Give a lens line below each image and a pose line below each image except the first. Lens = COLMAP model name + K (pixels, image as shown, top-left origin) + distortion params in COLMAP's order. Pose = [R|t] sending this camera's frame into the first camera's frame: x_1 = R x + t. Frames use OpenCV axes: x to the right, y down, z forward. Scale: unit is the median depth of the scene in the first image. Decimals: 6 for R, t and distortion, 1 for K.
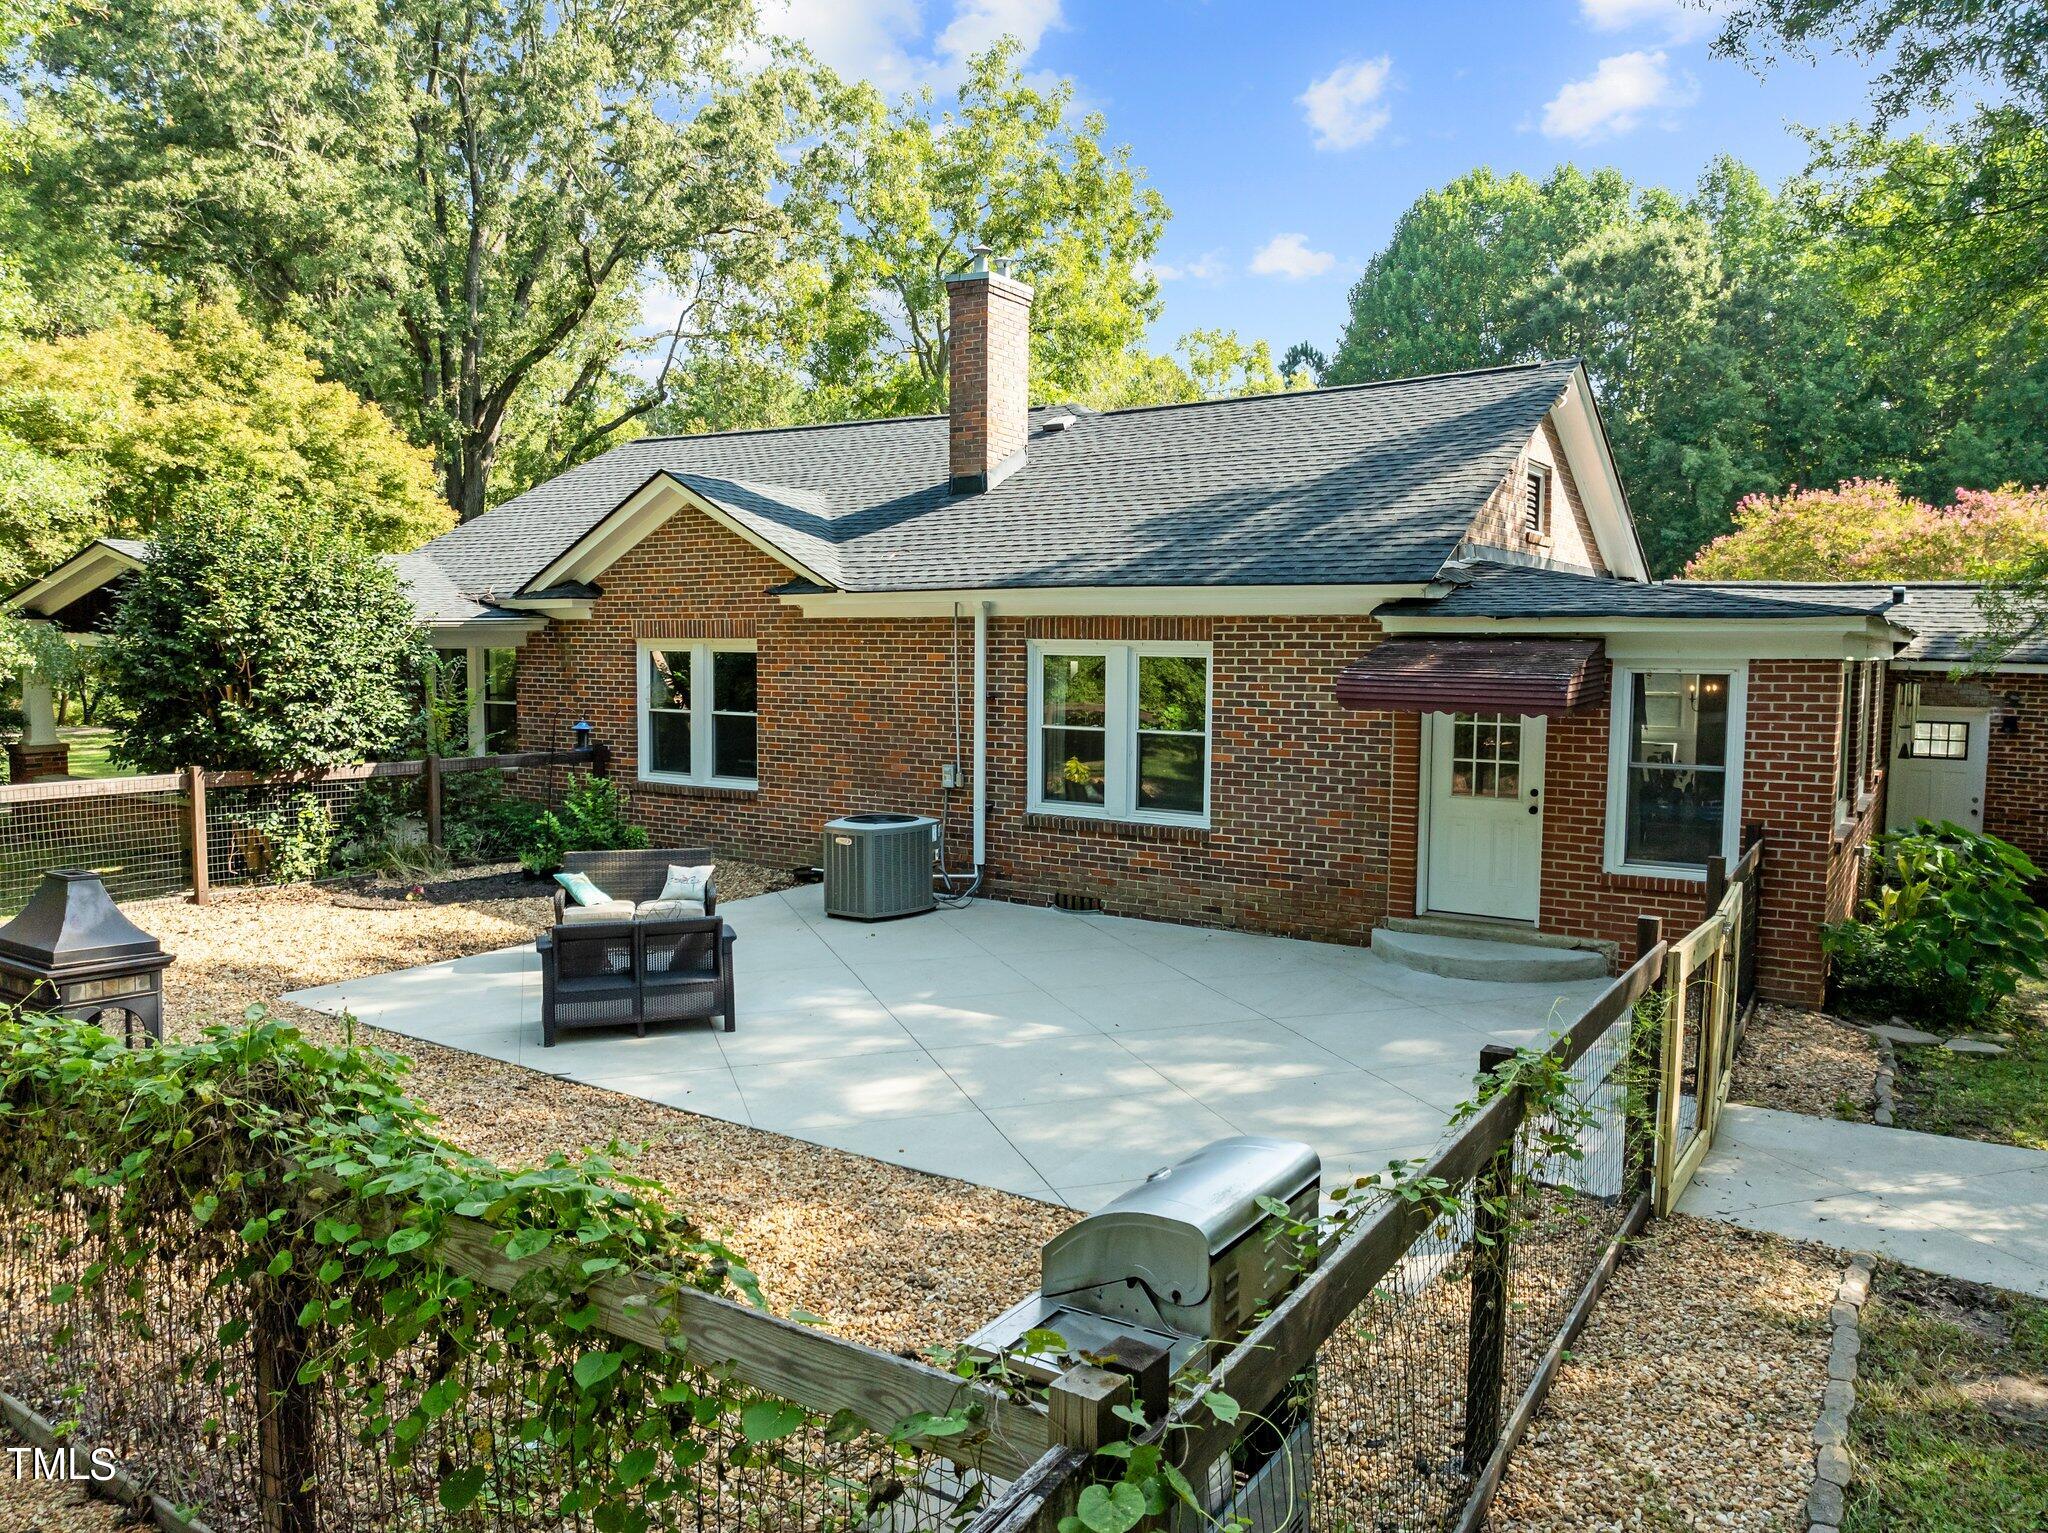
lens RADIAL K [[1440.4, 0, 1015.6], [0, 1440.4, 763.8], [0, 0, 1]] dist [-0.042060, 0.018908]
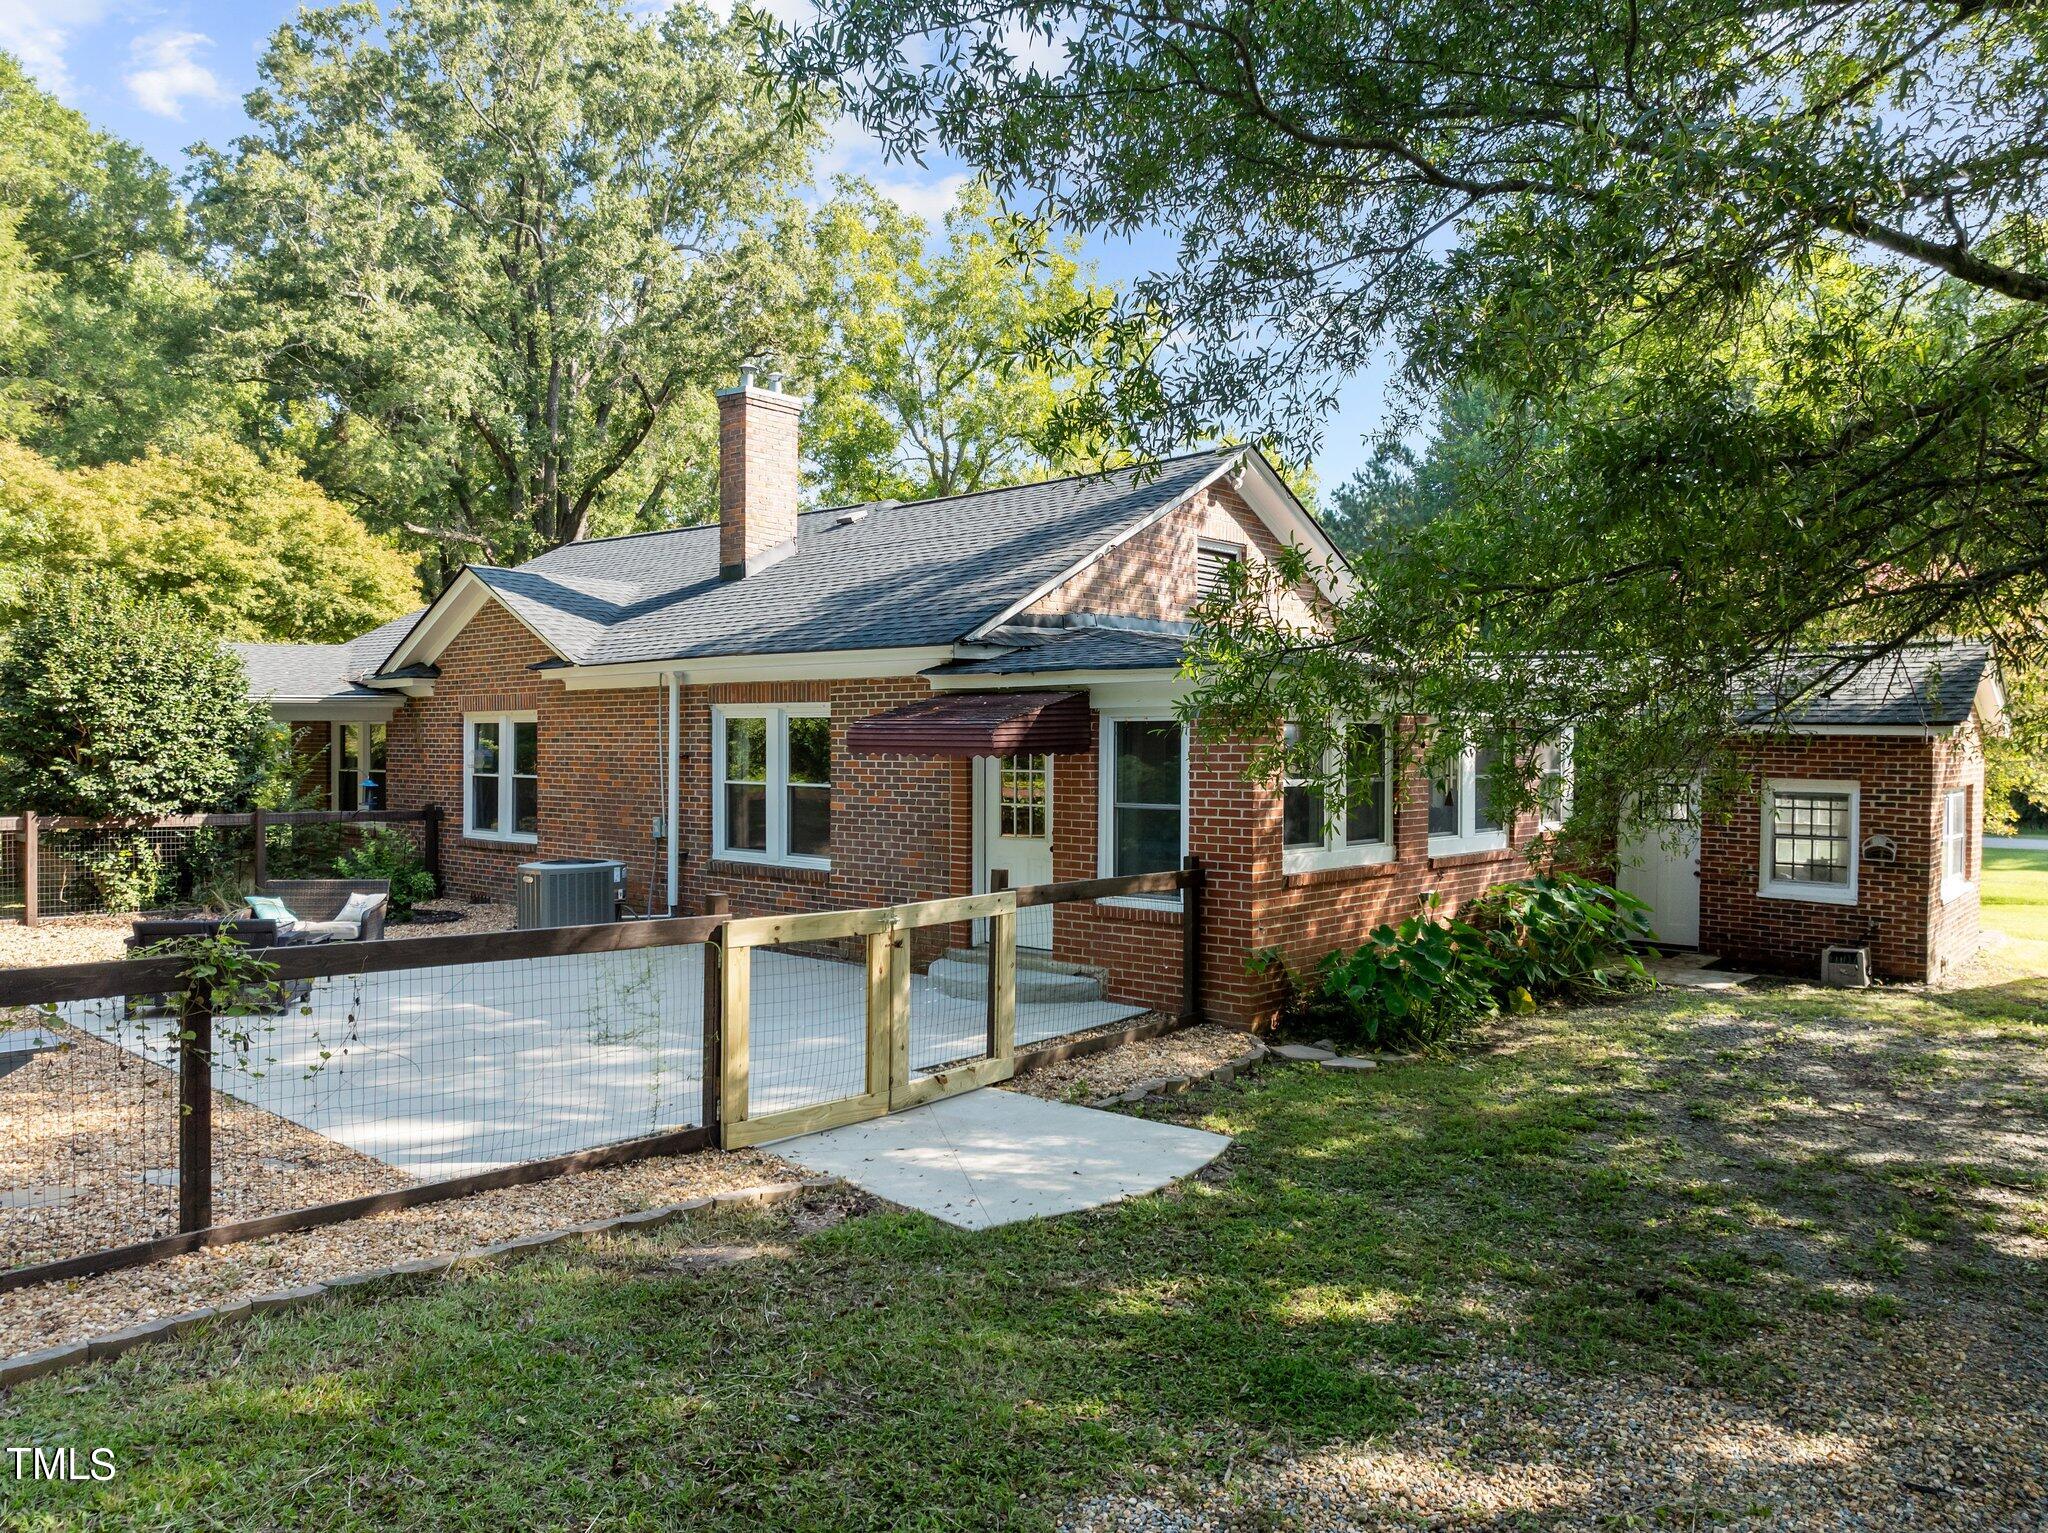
lens RADIAL K [[1438.9, 0, 1014.7], [0, 1438.9, 772.4], [0, 0, 1]] dist [-0.043188, 0.019038]
pose [[0.990775, -0.000642, -0.135517, 0.381777], [-0.008168, 0.997888, -0.064443, 0.035900], [0.135272, 0.064955, 0.988677, -0.076173]]
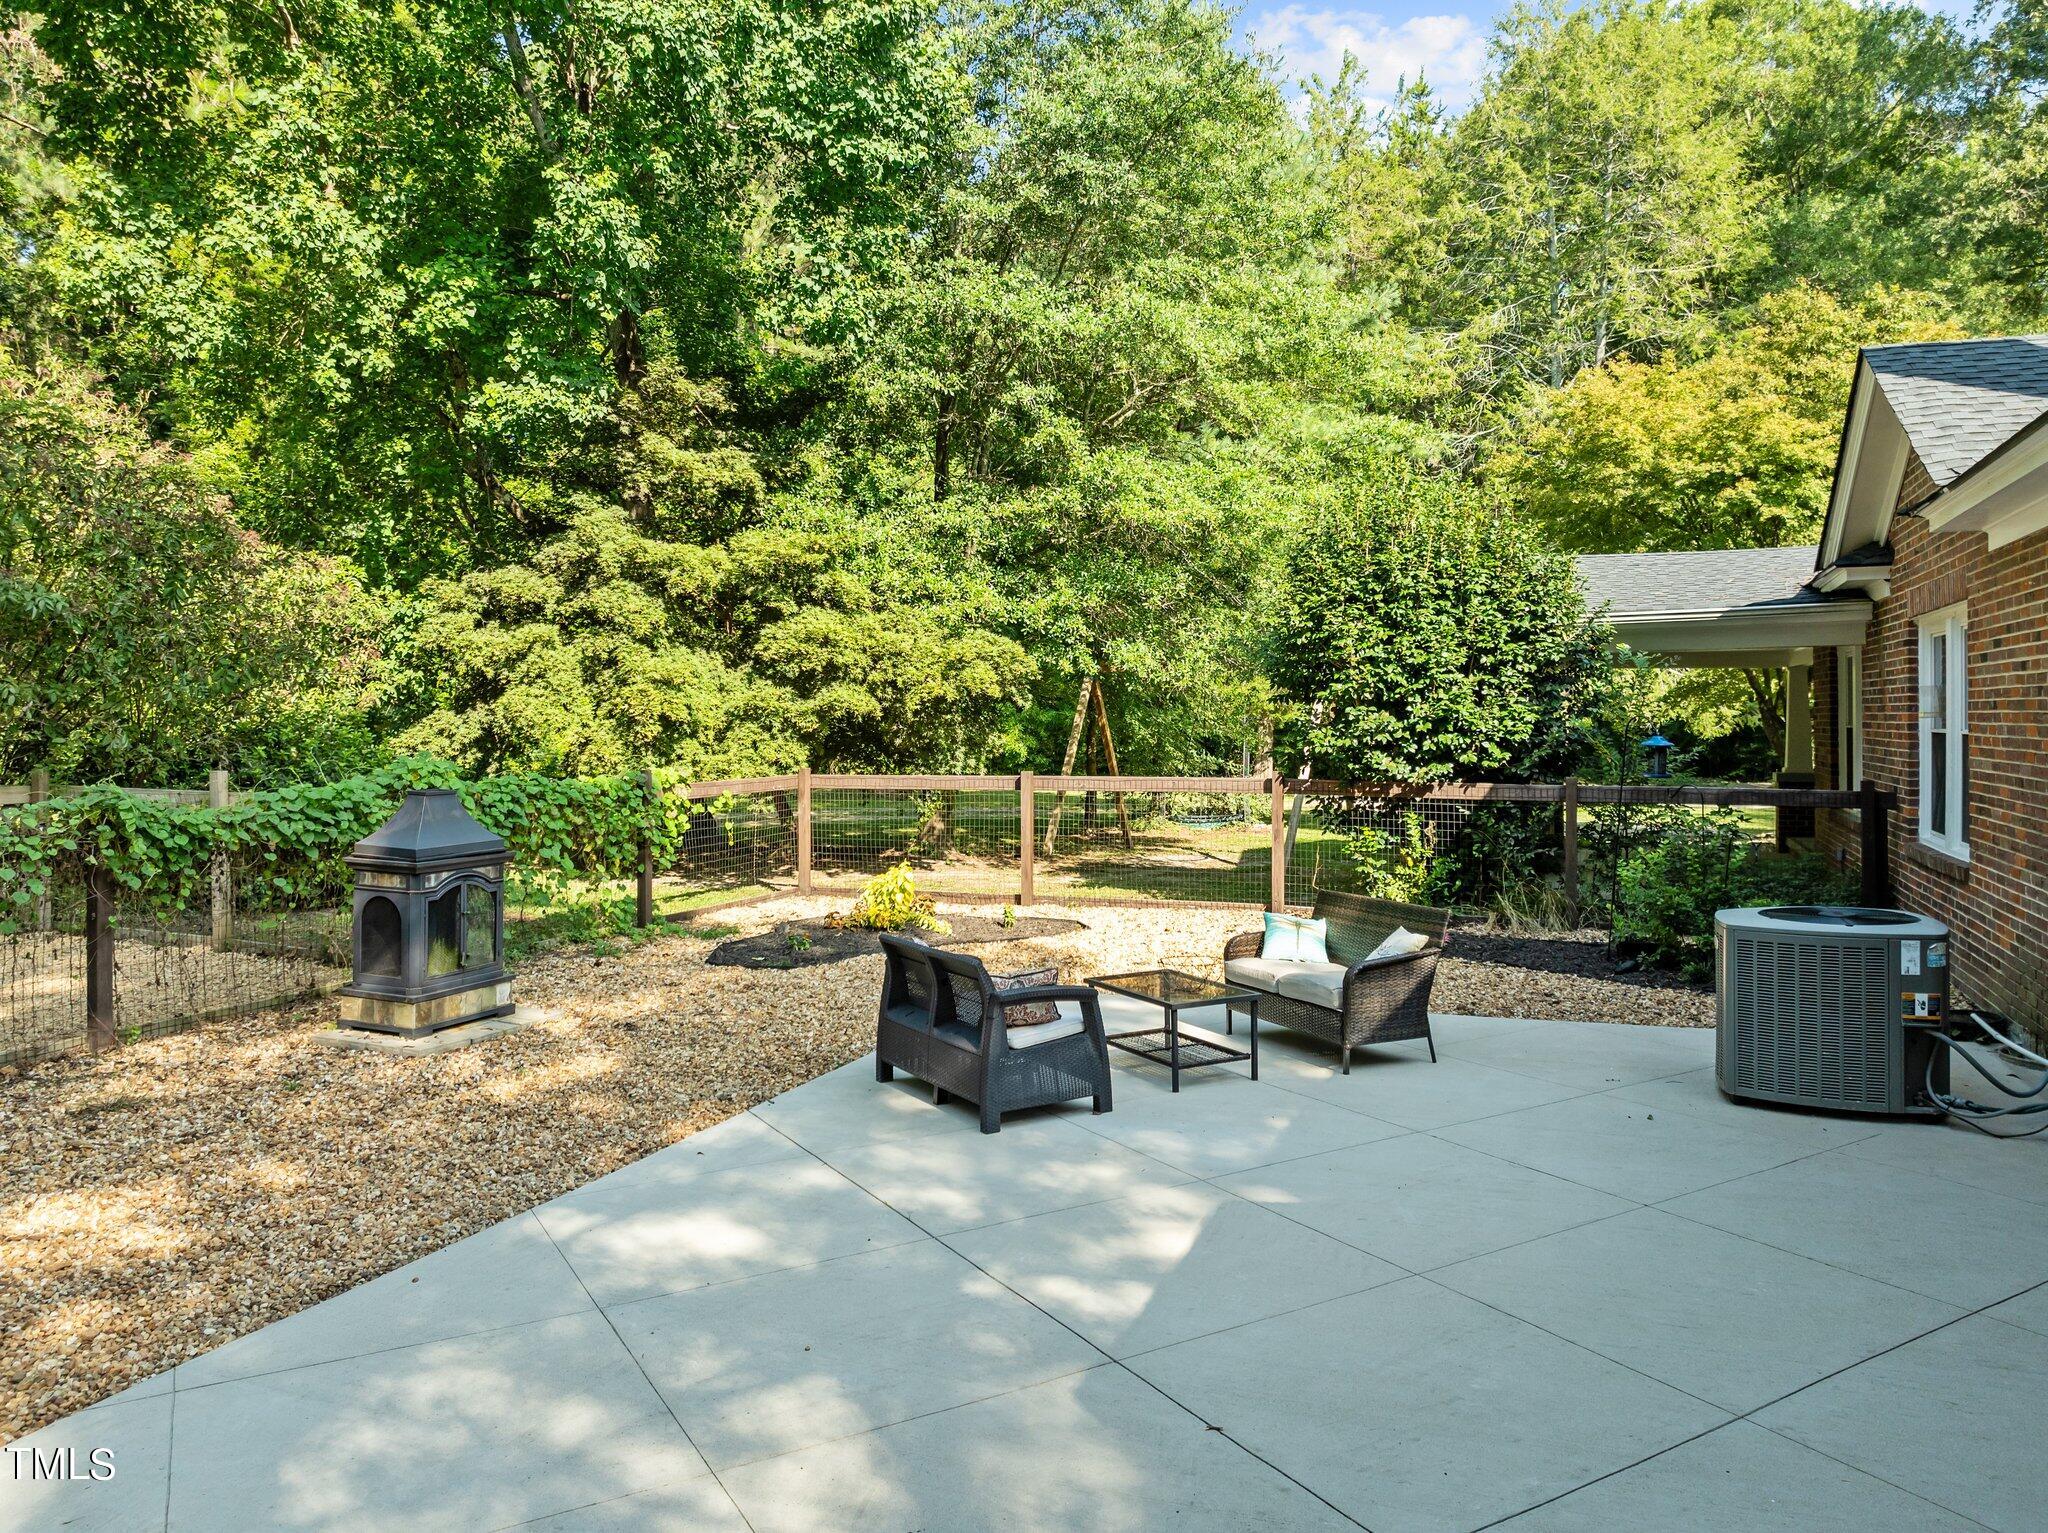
lens RADIAL K [[1445.6, 0, 1018.2], [0, 1445.6, 753.3], [0, 0, 1]] dist [-0.044329, -0.001511]
pose [[0.201678, 0.012634, -0.979370, 0.319707], [-0.070921, 0.997480, -0.001737, 0.002935], [0.976881, 0.069808, 0.202066, 0.570255]]
